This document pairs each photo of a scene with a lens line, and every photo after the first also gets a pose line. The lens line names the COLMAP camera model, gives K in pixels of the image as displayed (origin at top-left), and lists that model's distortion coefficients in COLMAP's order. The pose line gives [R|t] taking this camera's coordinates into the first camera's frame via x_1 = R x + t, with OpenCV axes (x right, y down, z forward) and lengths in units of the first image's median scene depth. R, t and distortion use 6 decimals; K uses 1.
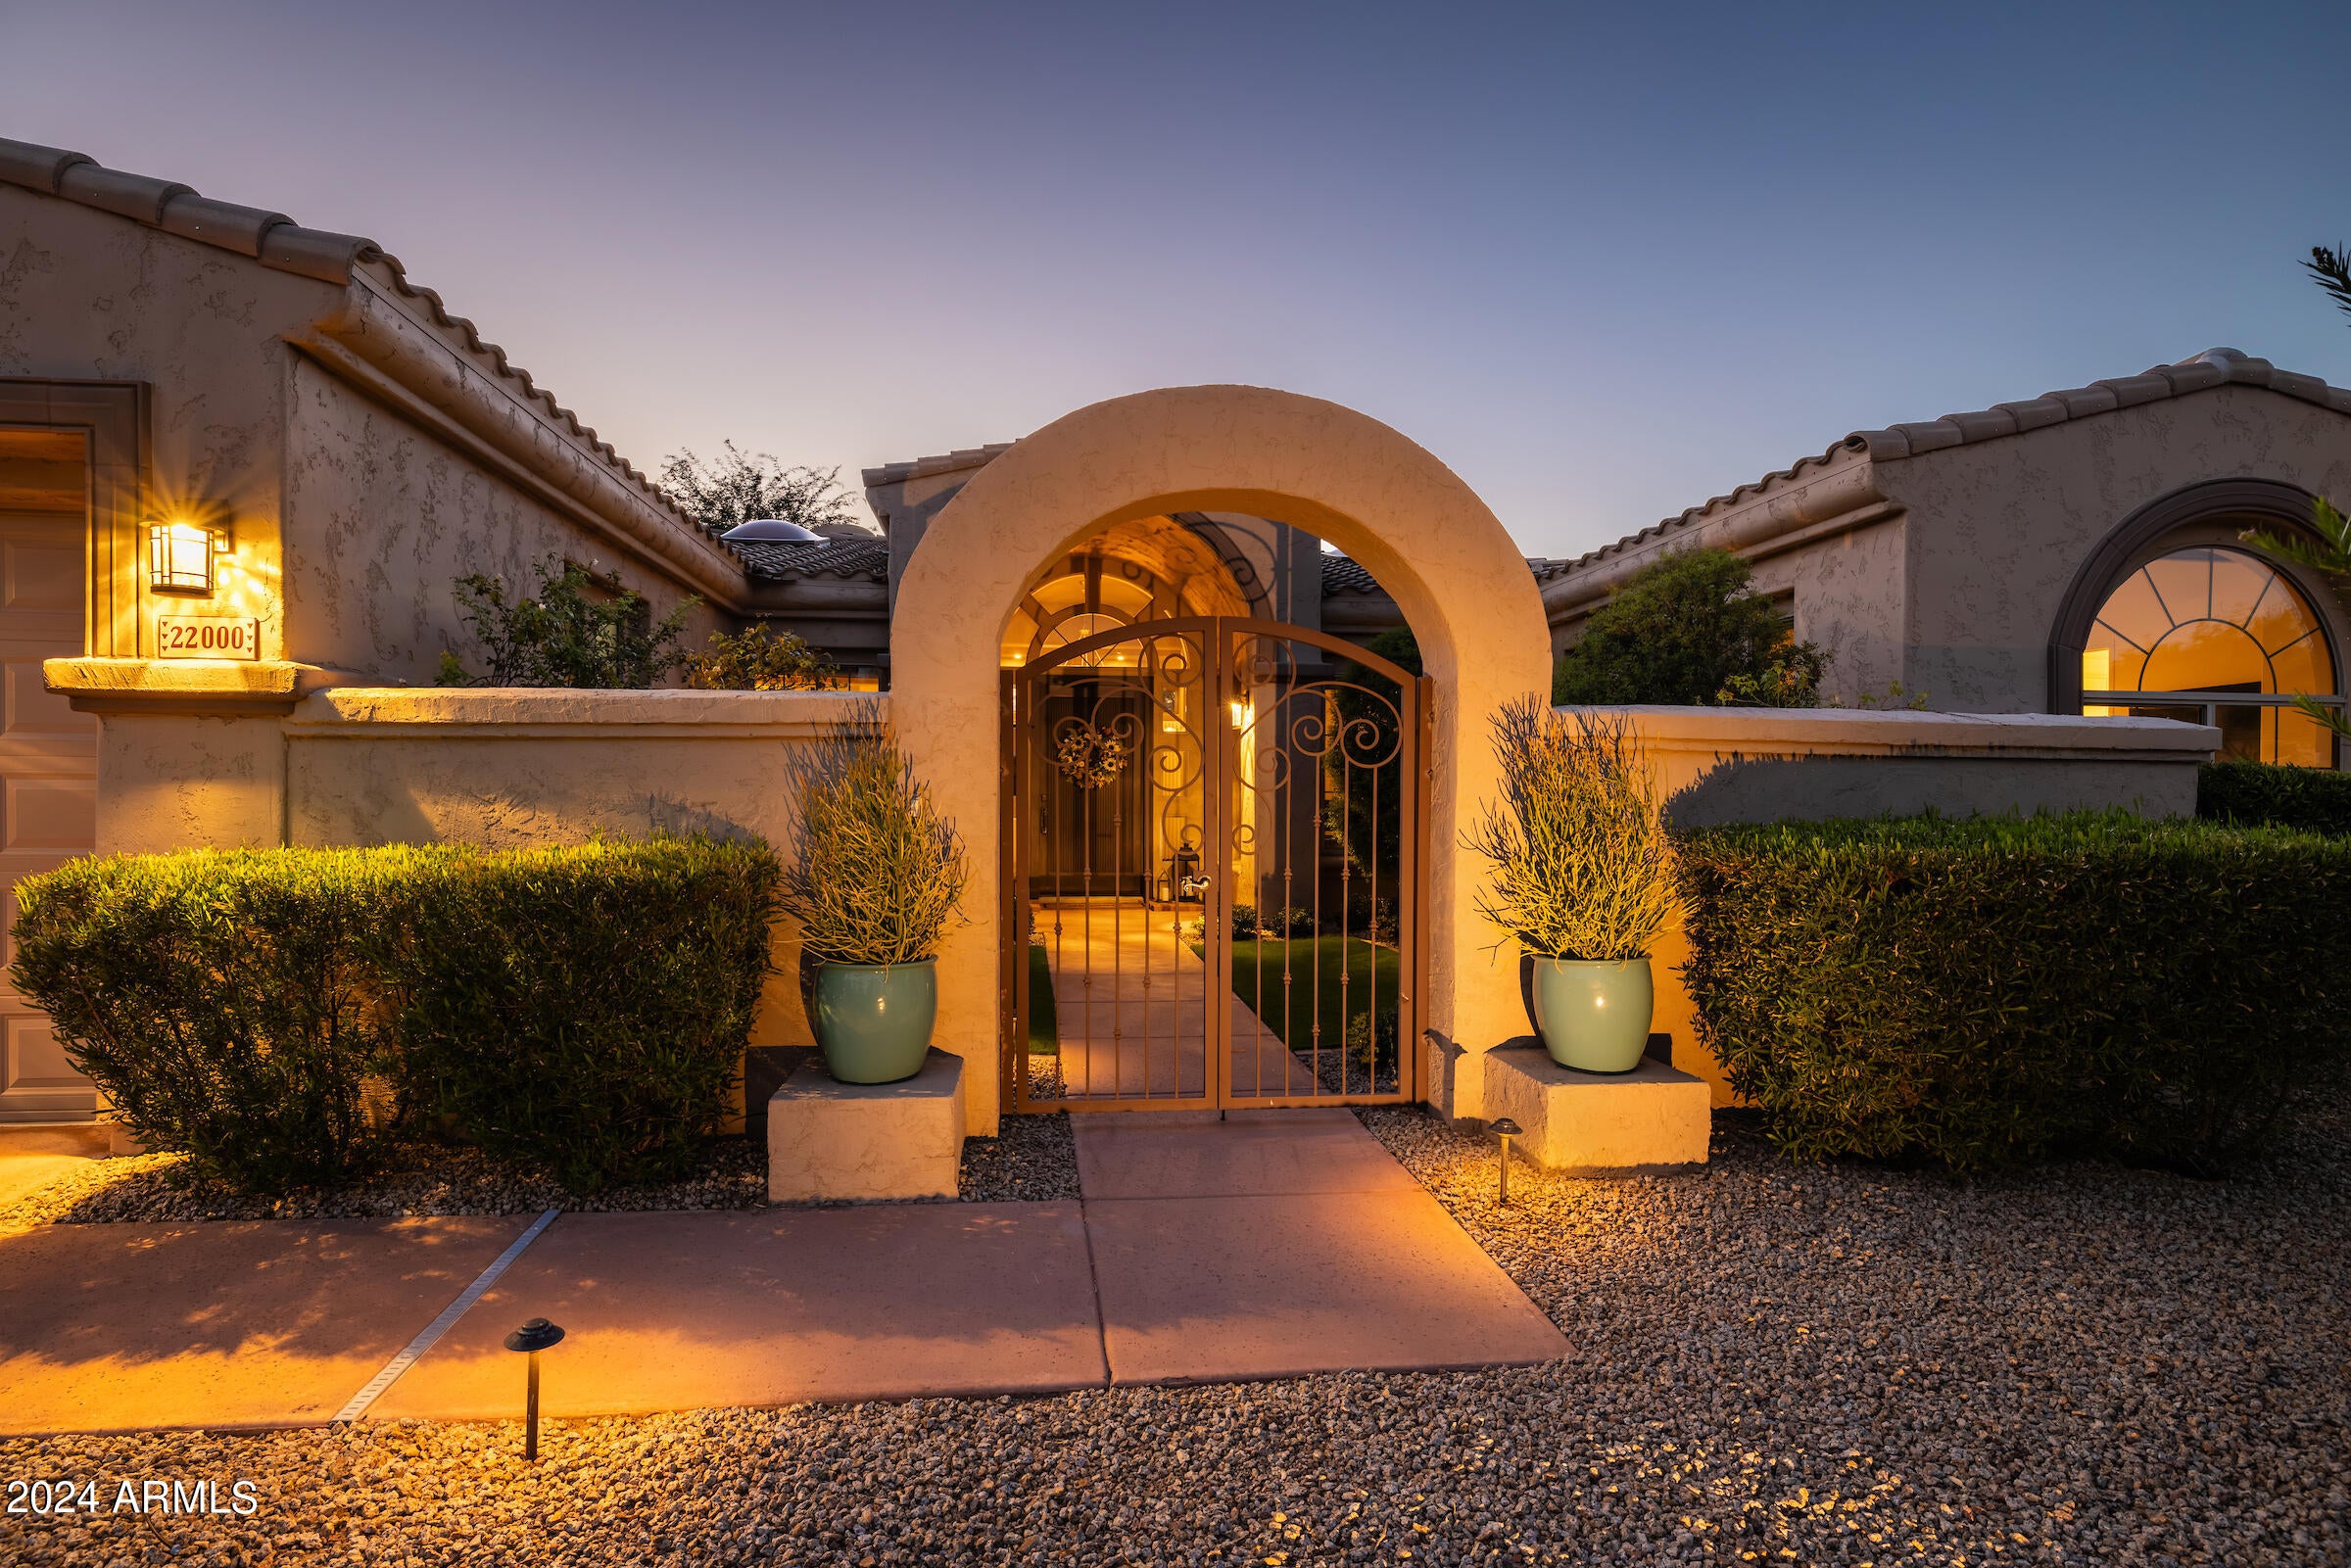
lens RADIAL K [[1199.4, 0, 1175.5], [0, 1199.4, 784.0], [0, 0, 1]] dist [-0.001699, -0.000303]
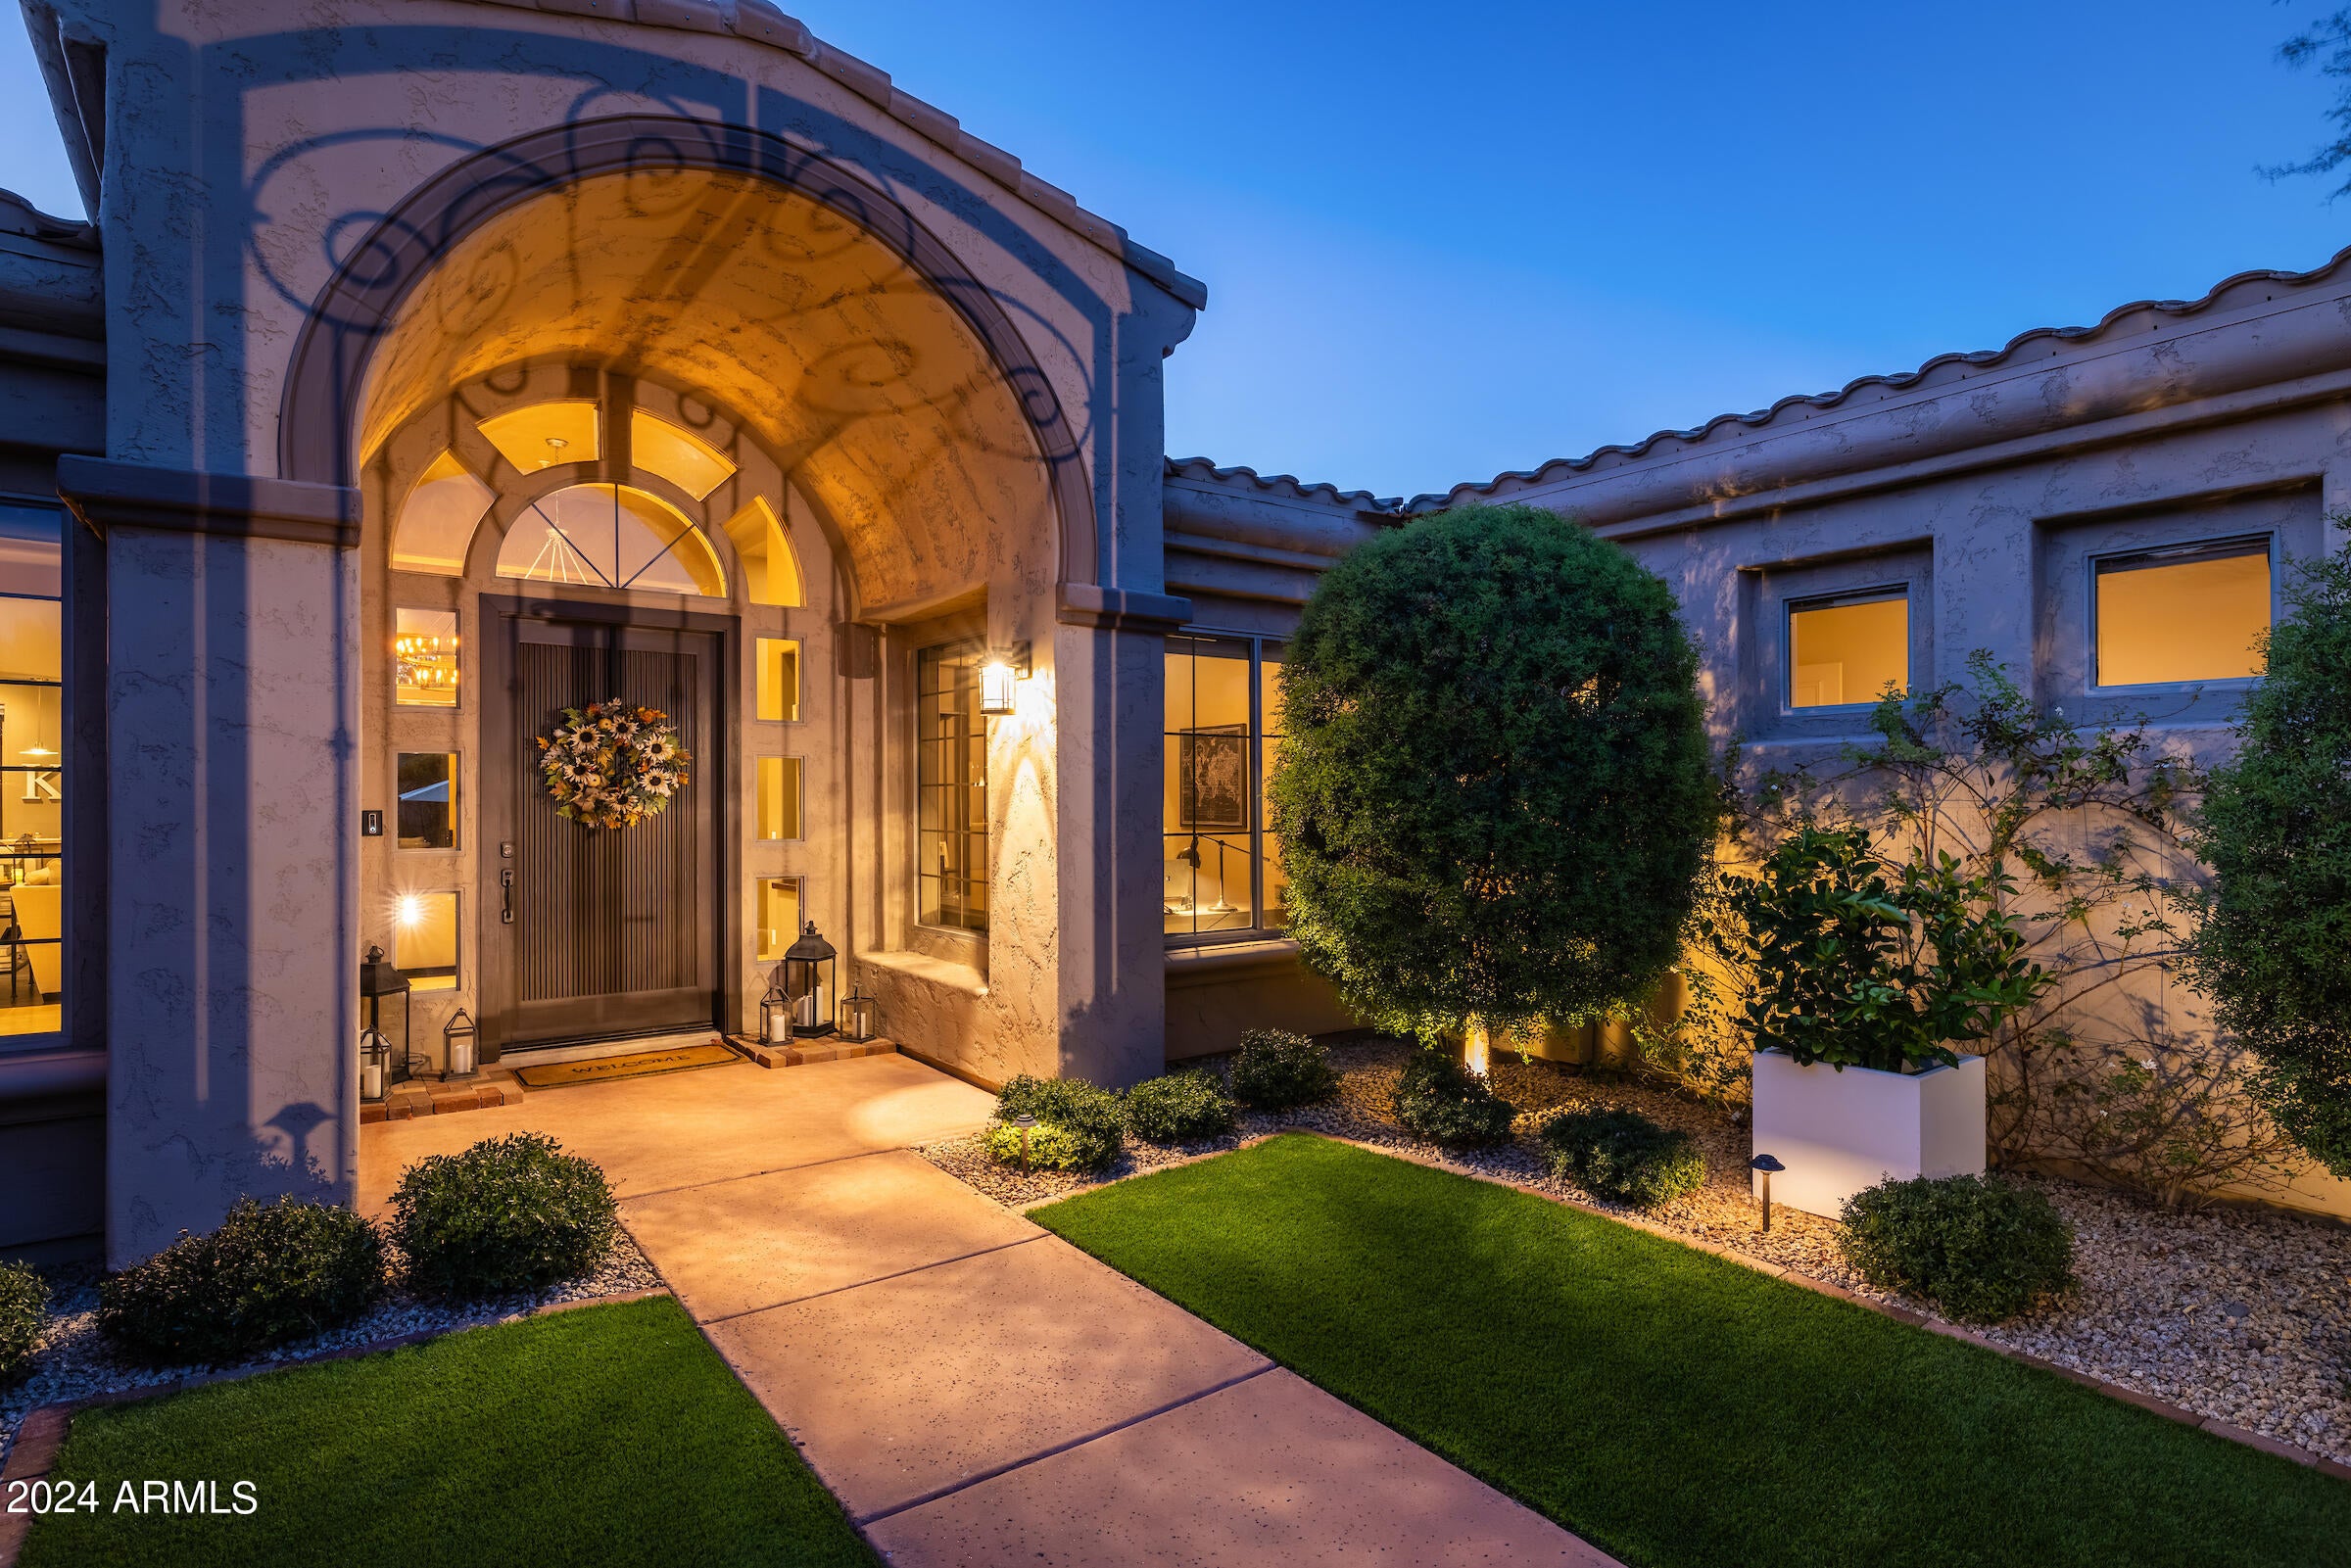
lens RADIAL K [[1199.4, 0, 1175.5], [0, 1199.4, 784.0], [0, 0, 1]] dist [-0.001699, -0.000303]
pose [[0.869617, -0.002947, 0.493718, -0.138041], [0.002050, 0.999995, 0.002359, -0.019358], [-0.493722, -0.001039, 0.869619, 0.543518]]
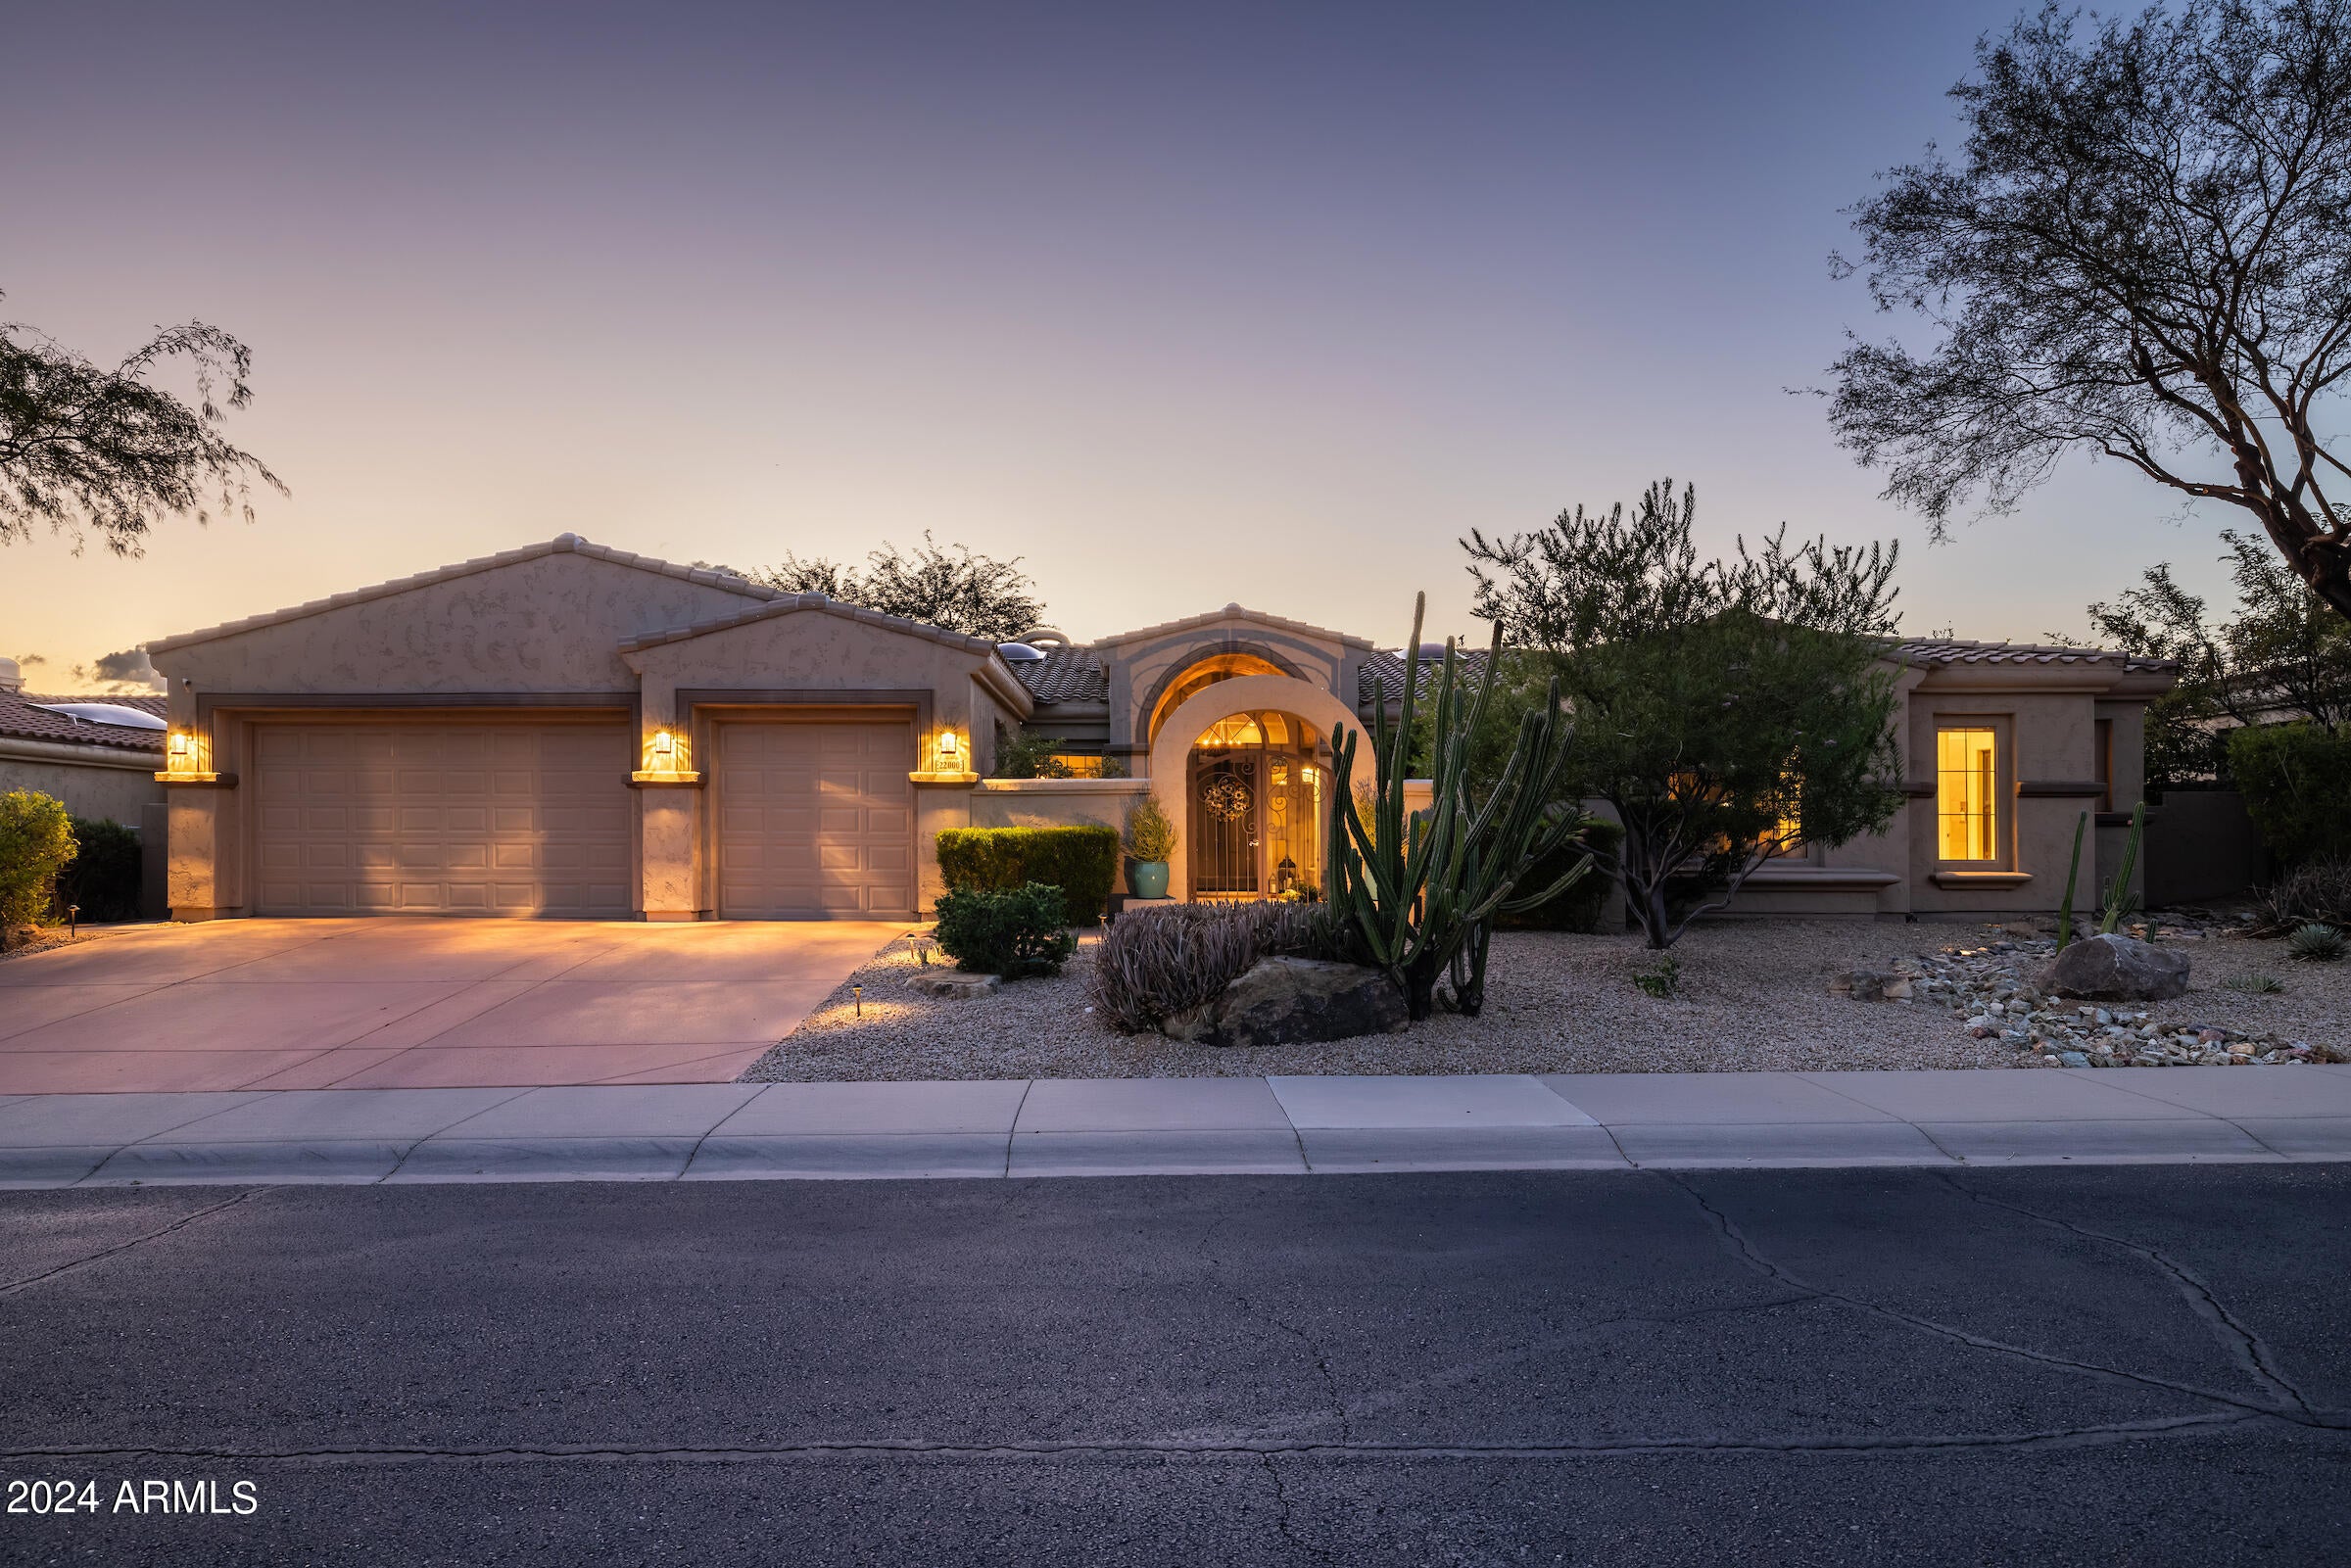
lens RADIAL K [[1057.5, 0, 1181.9], [0, 1057.5, 862.1], [0, 0, 1]] dist [-0.001584, -0.000186]
pose [[0.992724, -0.002062, -0.120394, 0.048333], [0.006059, 0.999442, 0.032848, 0.014234], [0.120259, -0.033338, 0.992183, -0.492904]]
